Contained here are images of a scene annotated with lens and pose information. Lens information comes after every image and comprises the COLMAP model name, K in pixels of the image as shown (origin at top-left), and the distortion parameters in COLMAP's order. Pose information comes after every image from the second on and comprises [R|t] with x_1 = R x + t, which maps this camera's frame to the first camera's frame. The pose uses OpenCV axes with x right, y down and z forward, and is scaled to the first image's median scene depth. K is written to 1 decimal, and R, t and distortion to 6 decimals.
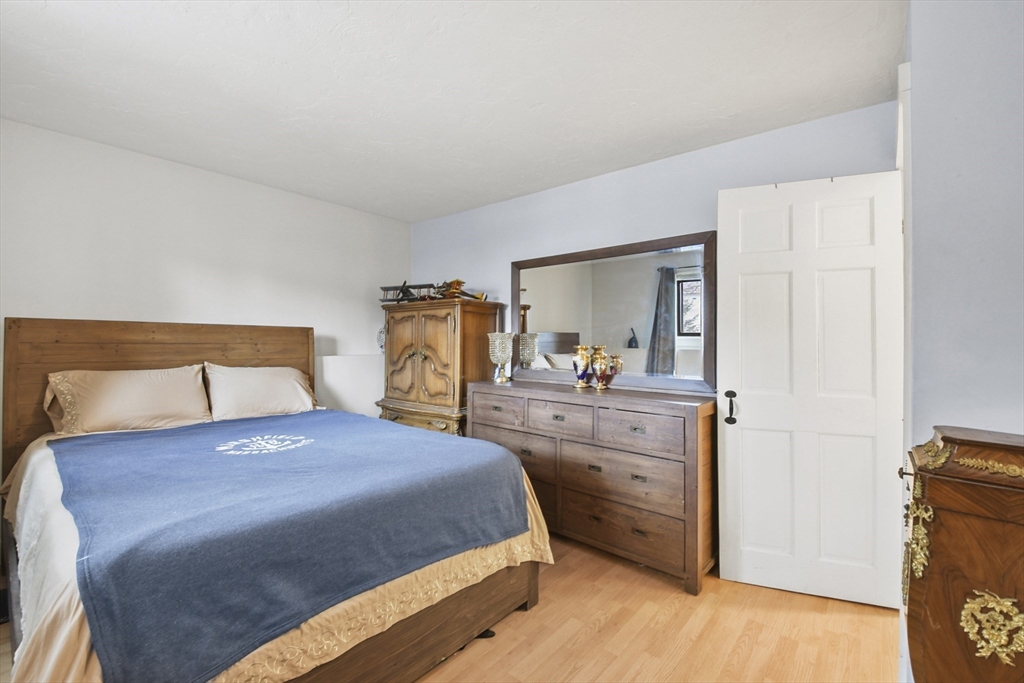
lens RADIAL K [[444.9, 0, 489.6], [0, 444.9, 344.2], [0, 0, 1]] dist [0.011676, -0.010242]
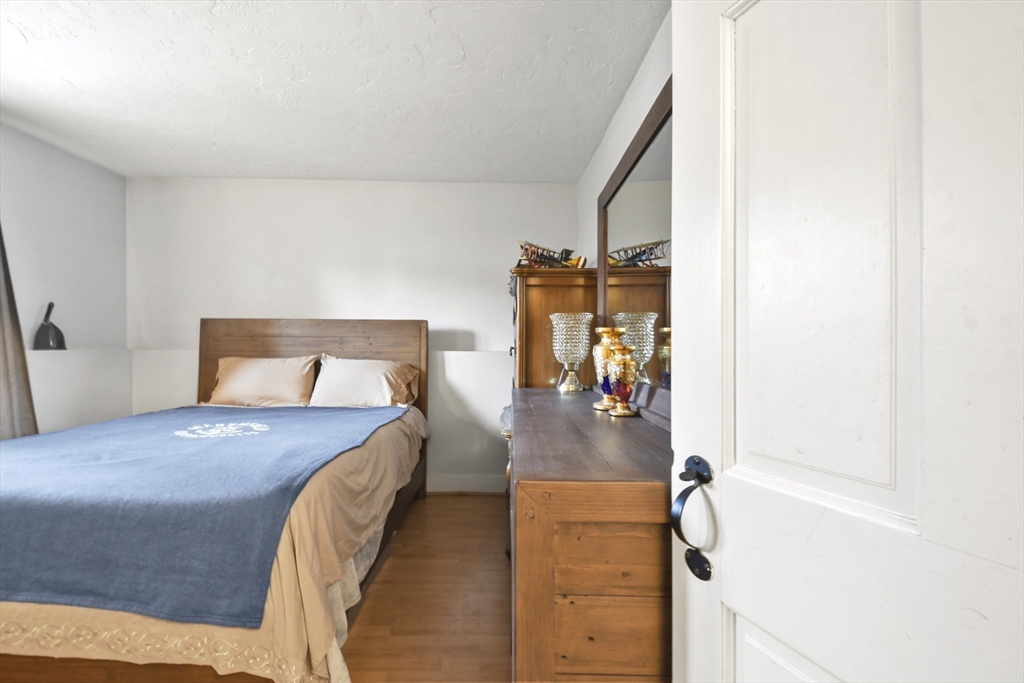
lens RADIAL K [[475.9, 0, 504.0], [0, 475.9, 346.5], [0, 0, 1]] dist [0.018507, -0.015271]
pose [[0.677434, 0.016797, -0.735392, 0.545585], [-0.001958, 0.999777, 0.021033, -0.003448], [0.735581, -0.012809, 0.677315, 0.512328]]
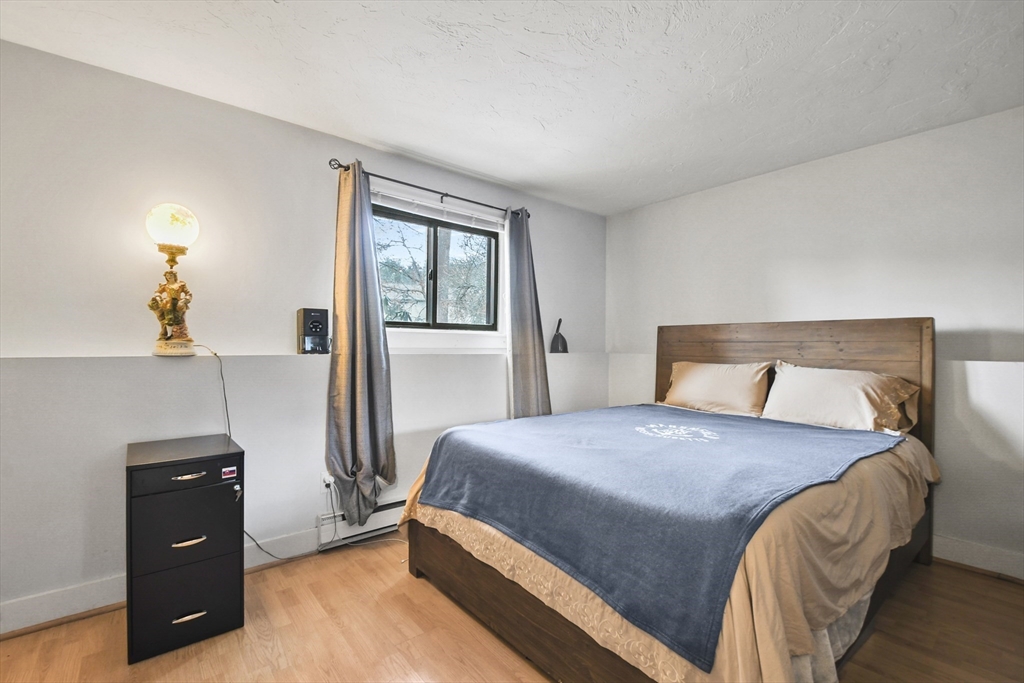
lens RADIAL K [[444.9, 0, 513.9], [0, 444.9, 344.2], [0, 0, 1]] dist [0.011676, -0.010242]
pose [[-0.139248, 0.003371, -0.990252, 0.439827], [0.003741, 0.999989, 0.002878, -0.001340], [0.990250, -0.003304, -0.139259, 0.539498]]
